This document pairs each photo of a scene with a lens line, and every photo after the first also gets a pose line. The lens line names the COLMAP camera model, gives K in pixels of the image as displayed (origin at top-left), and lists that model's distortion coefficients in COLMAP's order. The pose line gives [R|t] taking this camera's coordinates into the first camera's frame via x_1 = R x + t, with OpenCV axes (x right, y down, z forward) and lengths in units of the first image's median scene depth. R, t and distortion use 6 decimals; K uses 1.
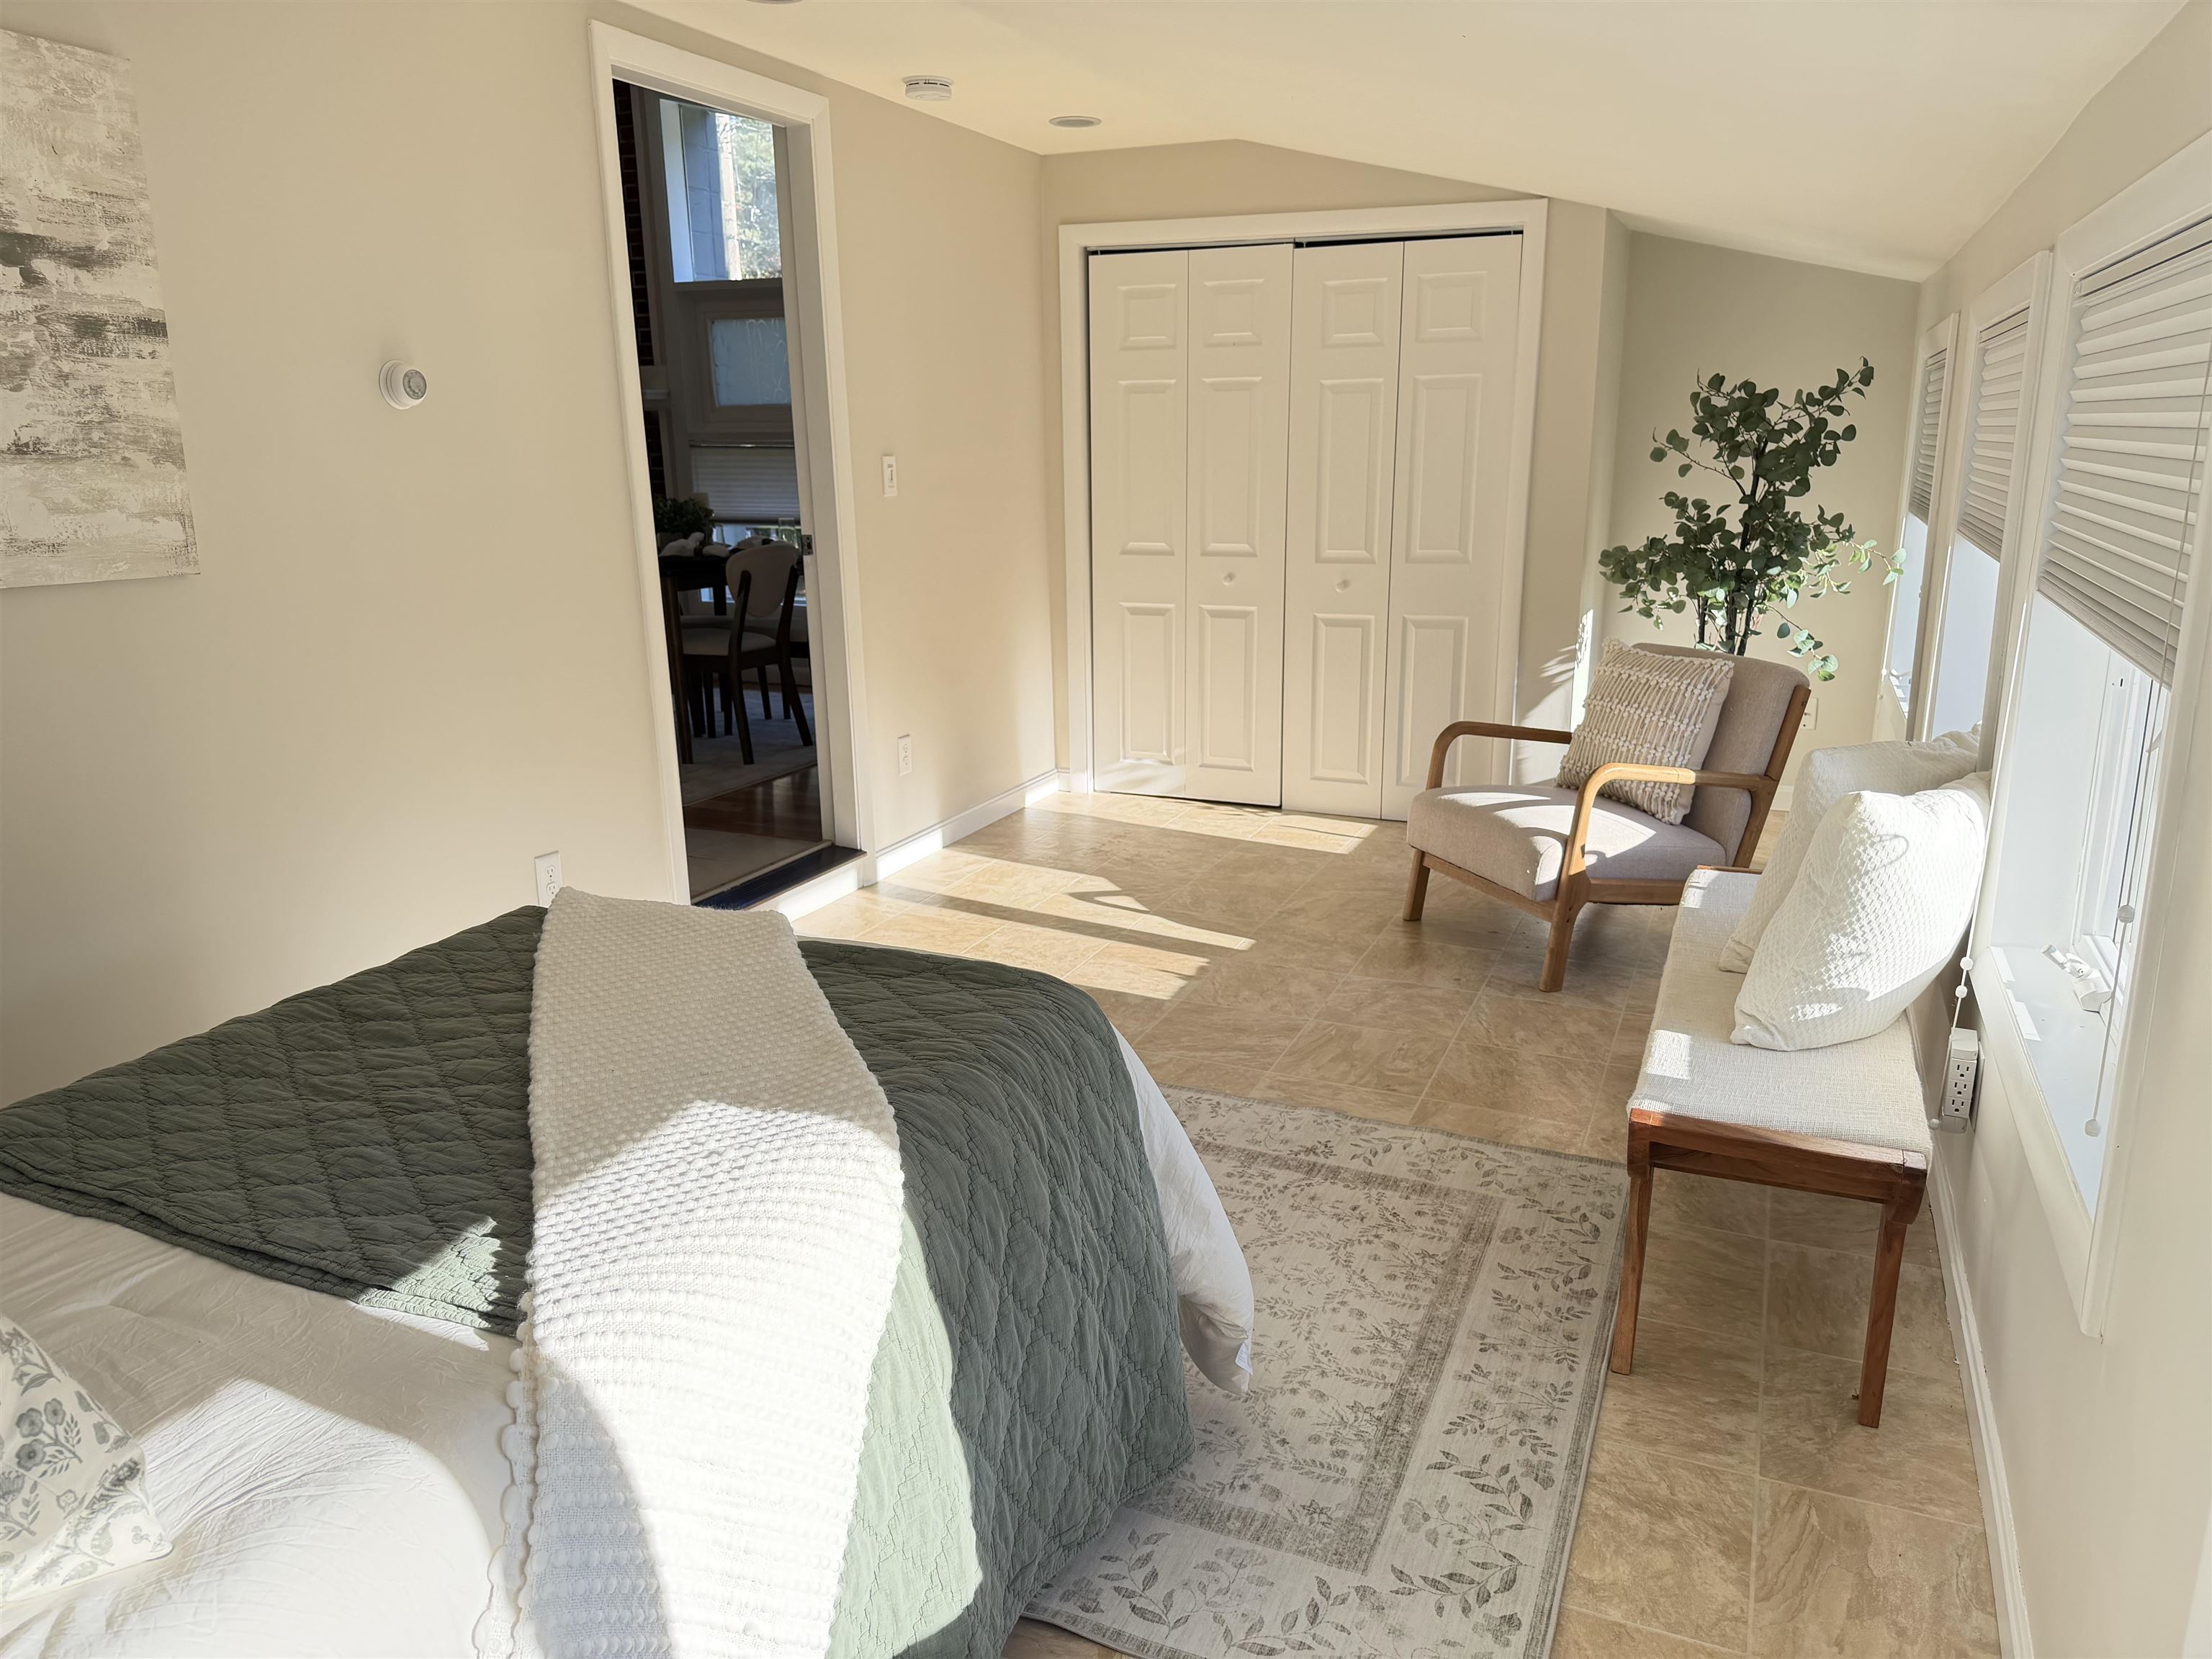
lens RADIAL K [[1512.9, 0, 1113.5], [0, 1512.9, 815.6], [0, 0, 1]] dist [0.006517, -0.019430]
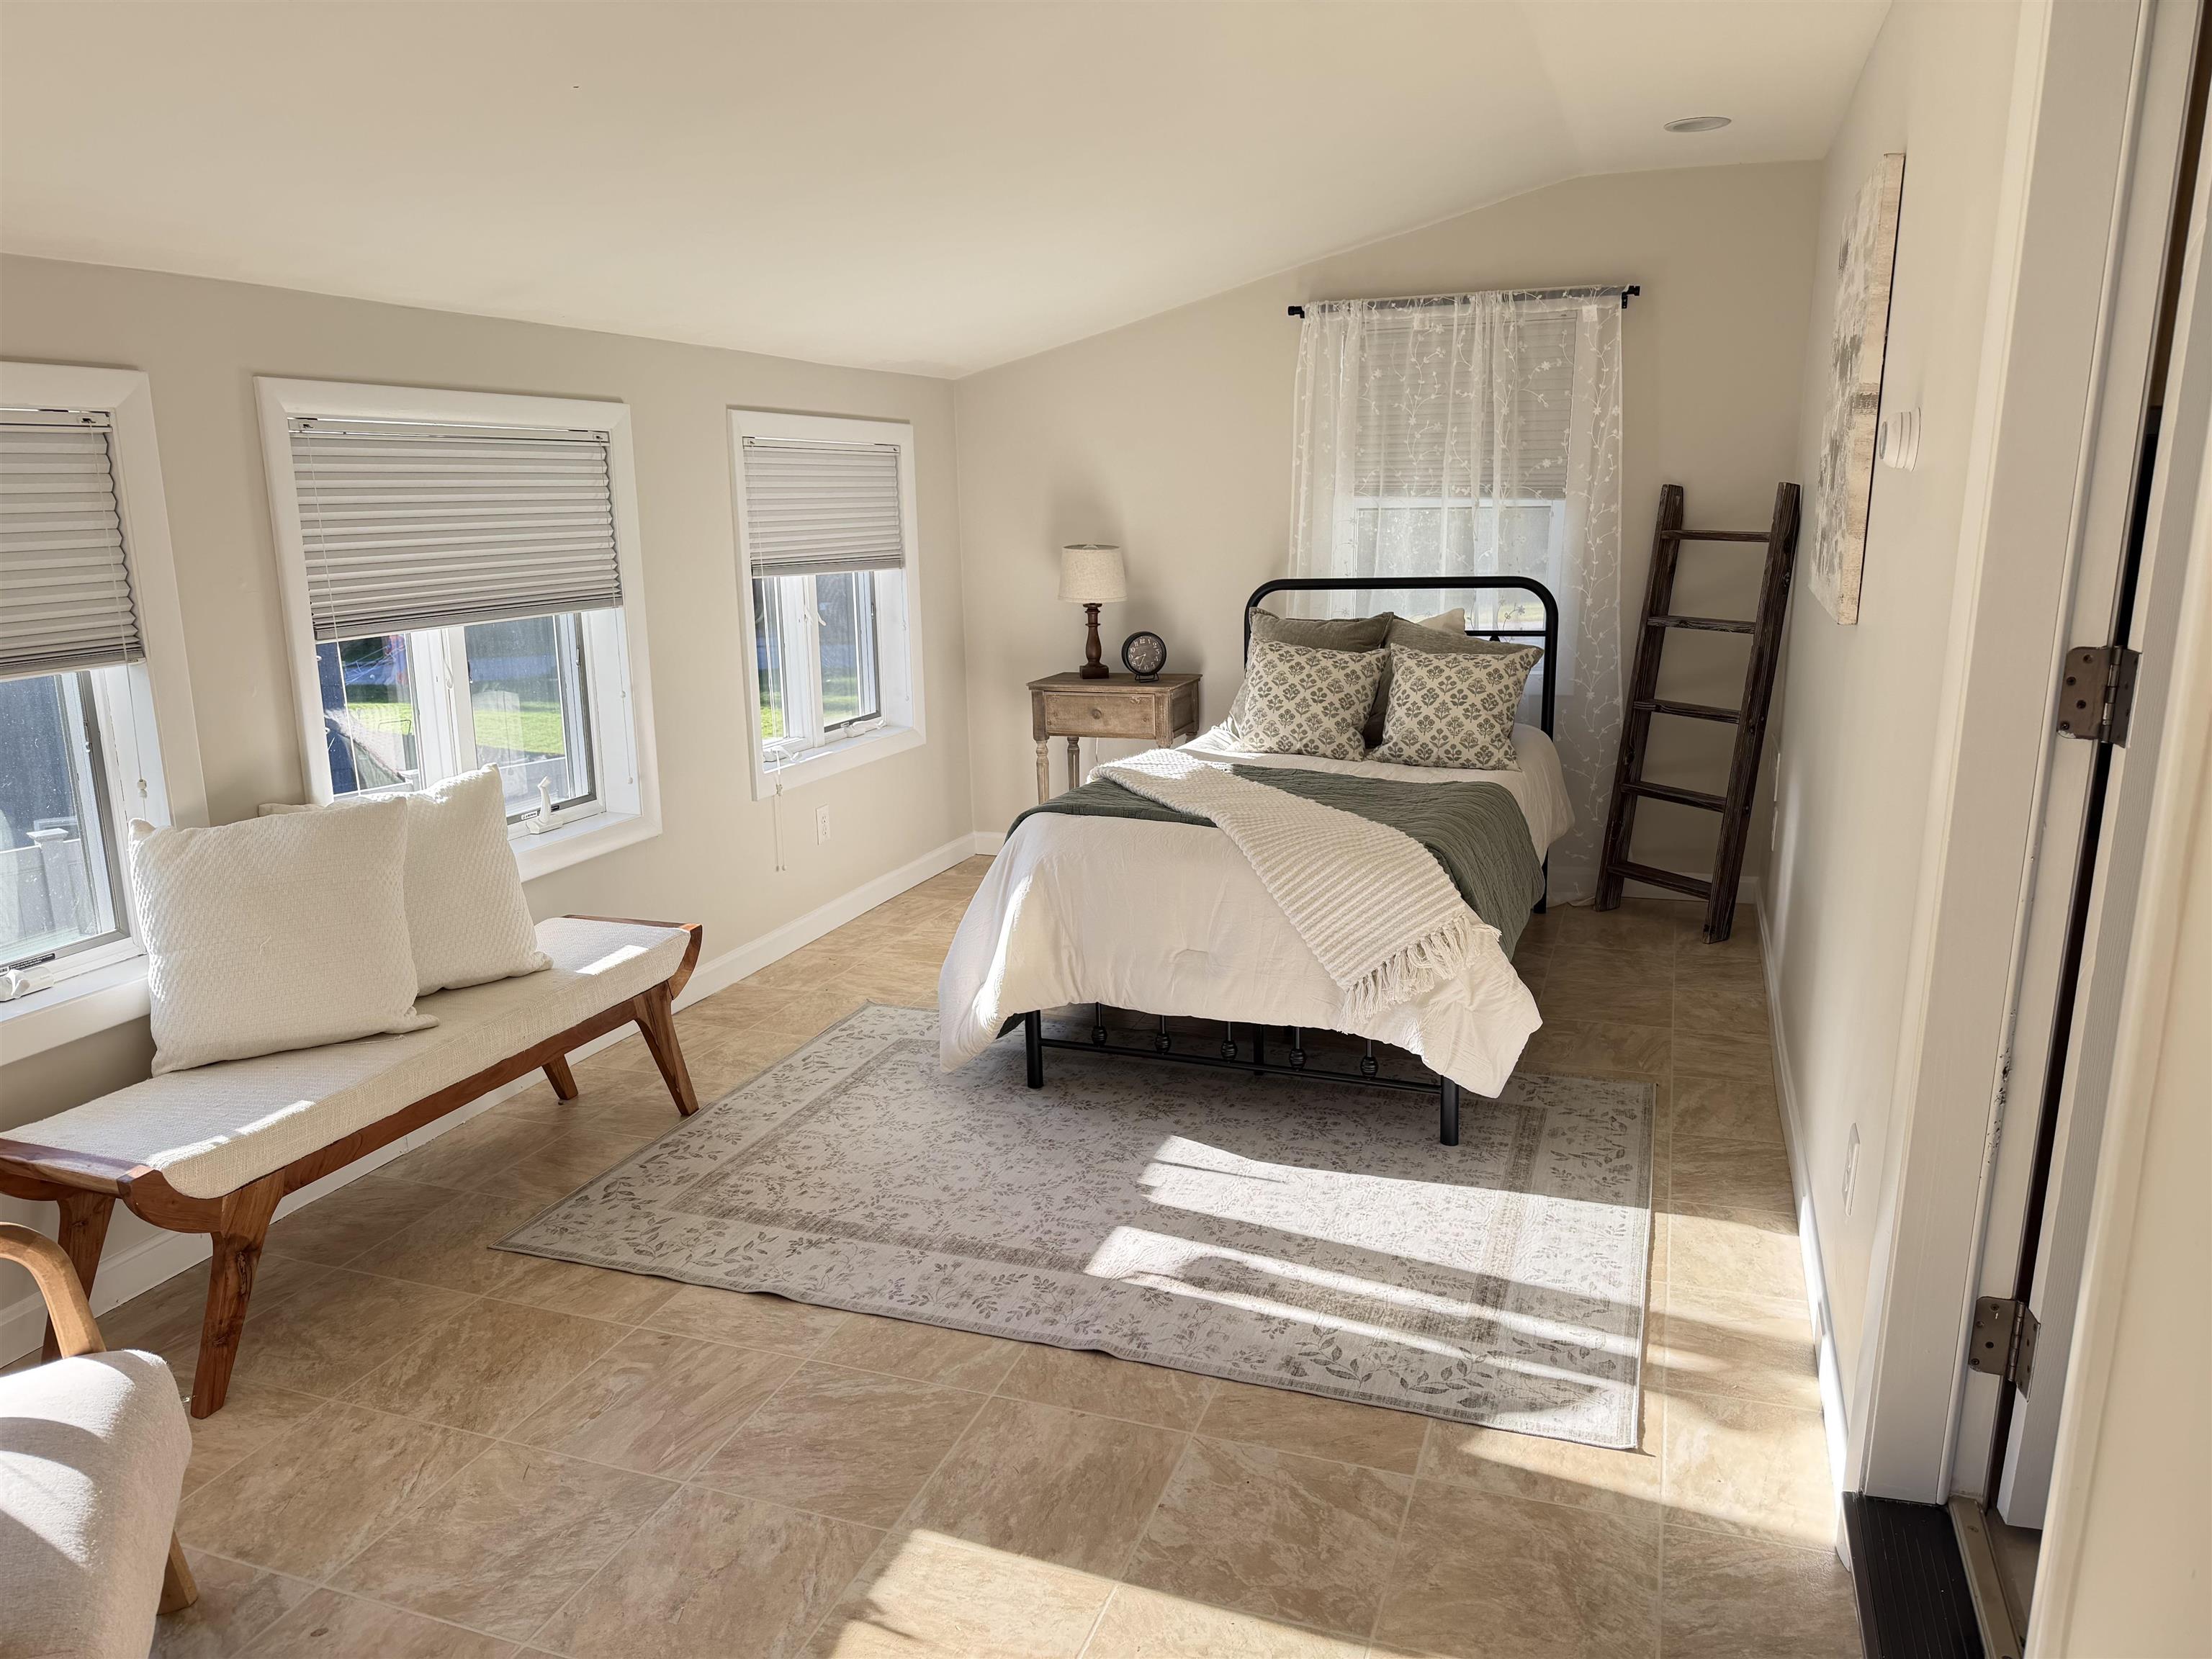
lens RADIAL K [[1512.9, 0, 1124.2], [0, 1512.9, 832.4], [0, 0, 1]] dist [0.006517, -0.019430]
pose [[-0.997682, 0.038848, -0.055874, -0.026551], [0.009323, 0.891334, 0.453252, -0.476252], [0.067411, 0.451680, -0.889630, 1.838406]]
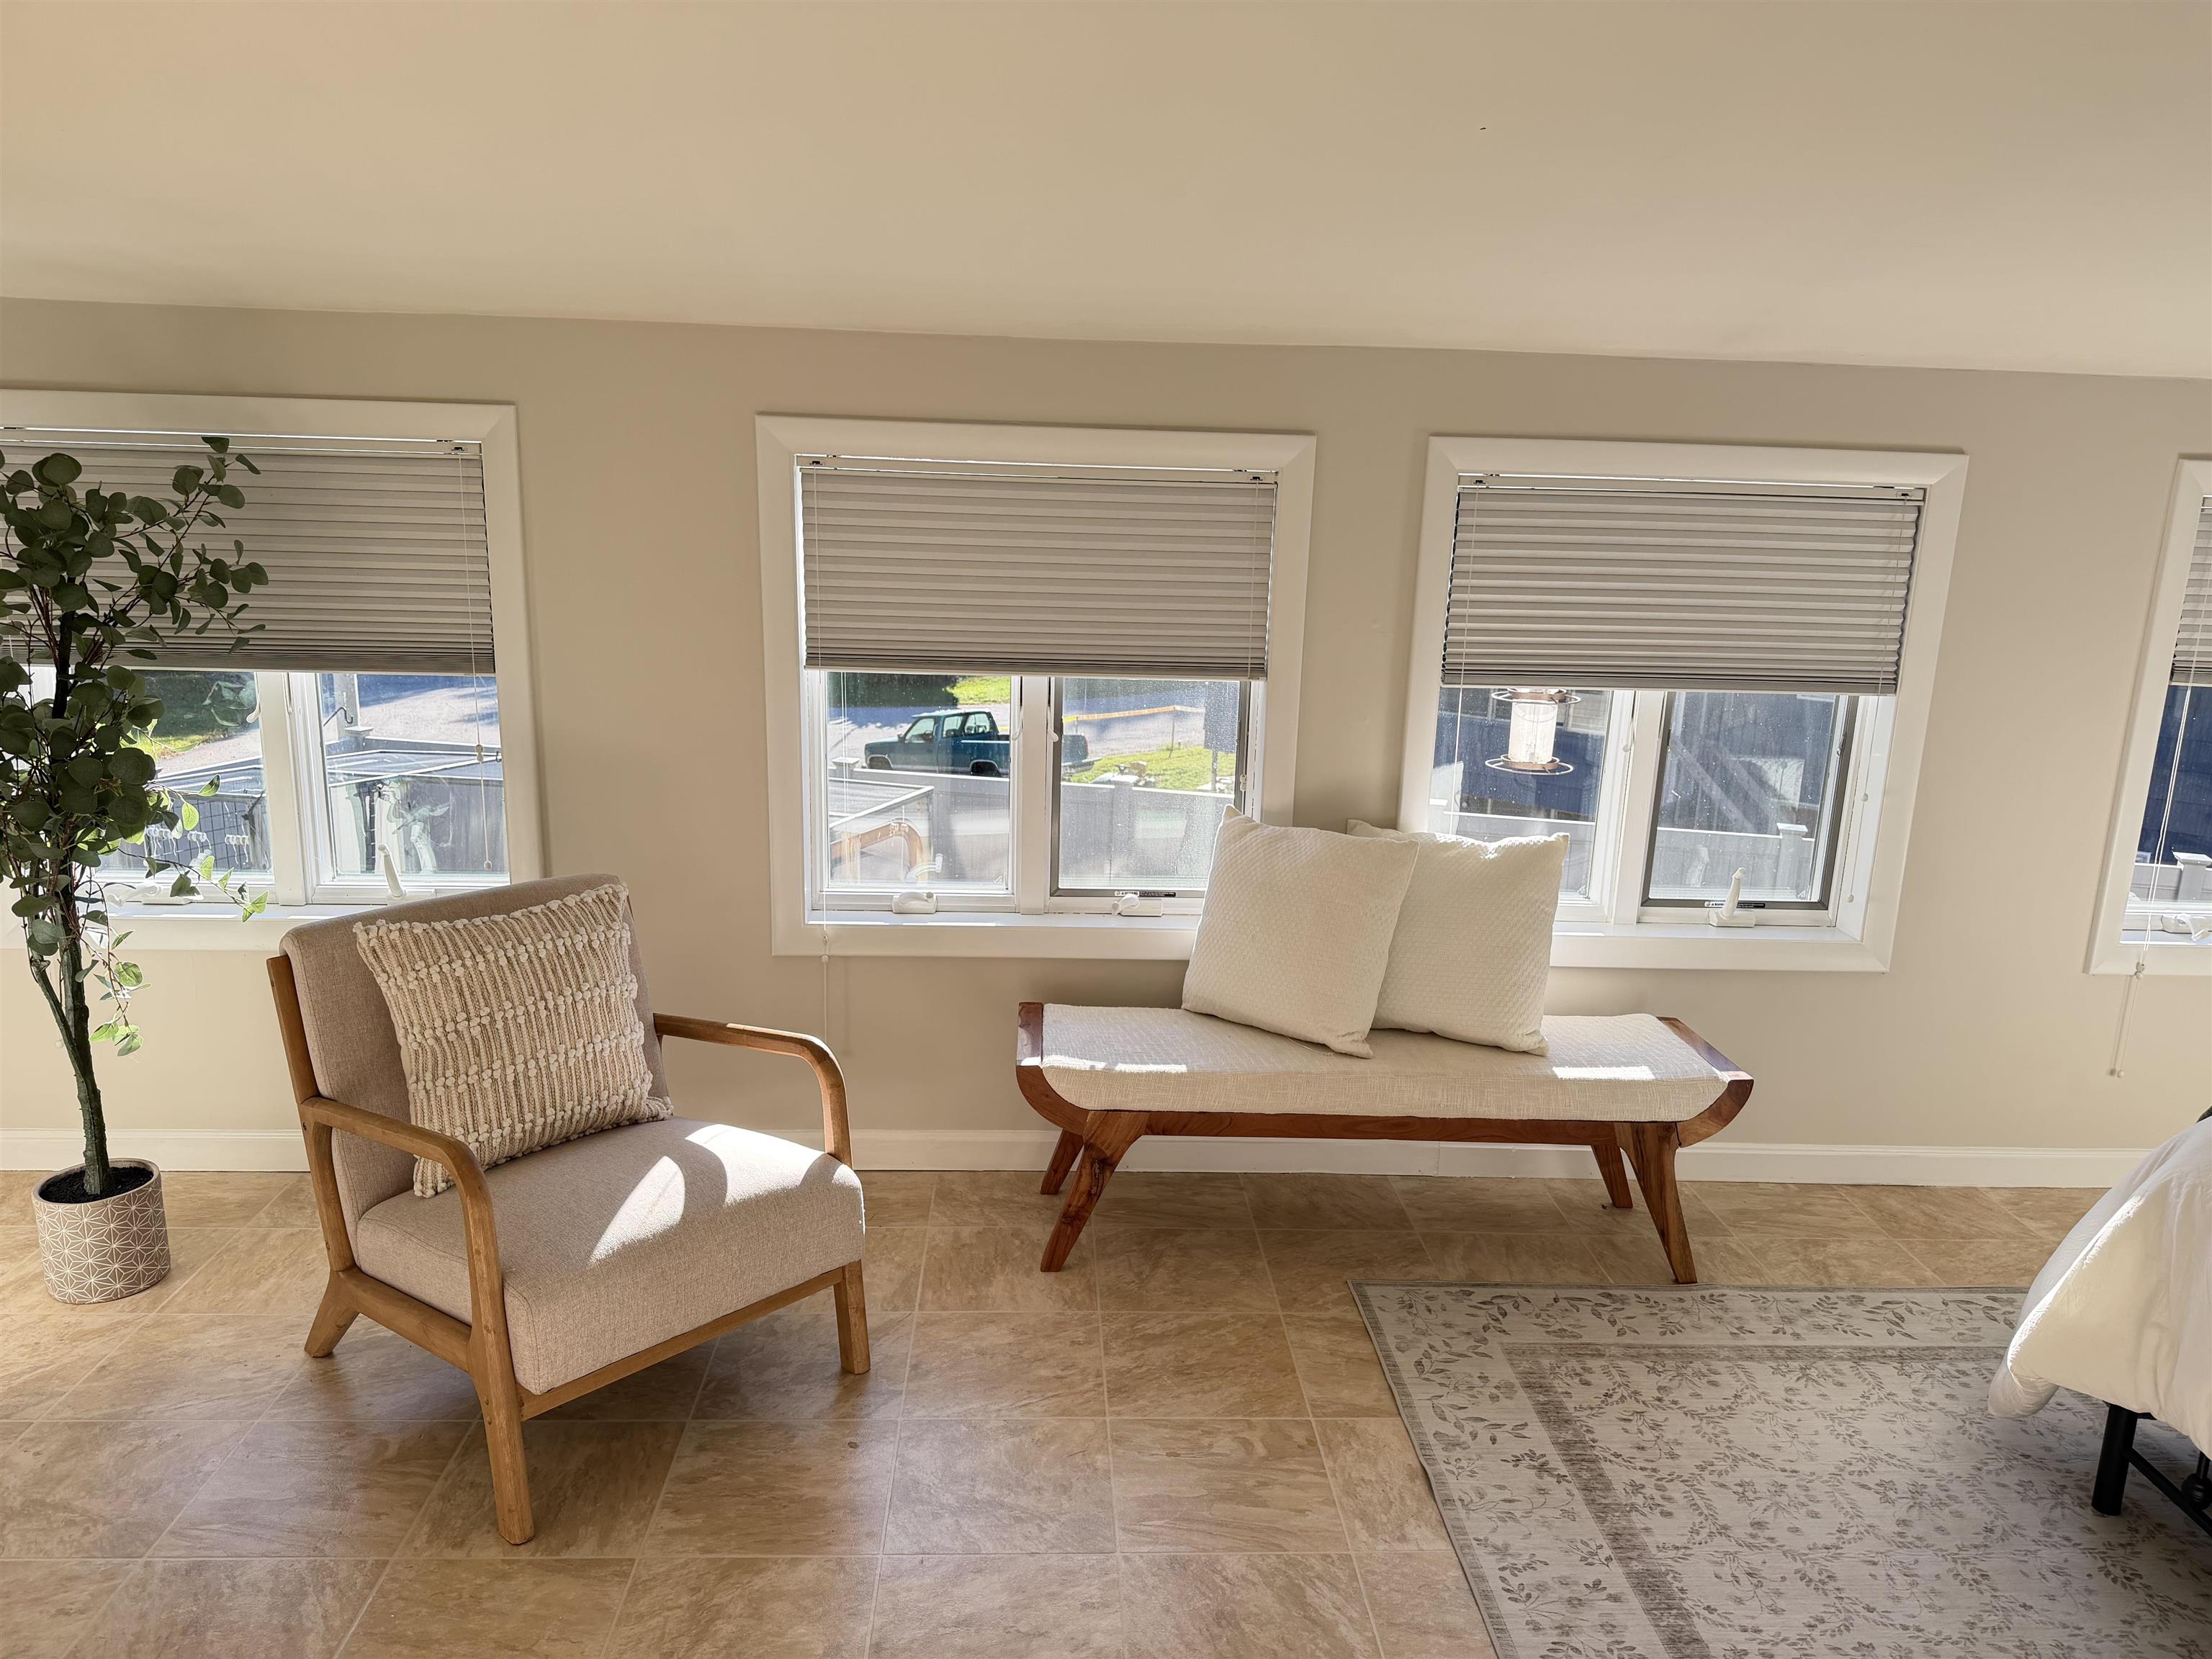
lens RADIAL K [[1512.9, 0, 1102.0], [0, 1512.9, 819.6], [0, 0, 1]] dist [0.006517, -0.019430]
pose [[-0.421957, -0.181751, 0.888211, -0.444739], [0.199529, 0.937062, 0.286536, -0.399349], [-0.884387, 0.298130, -0.359136, 1.455353]]
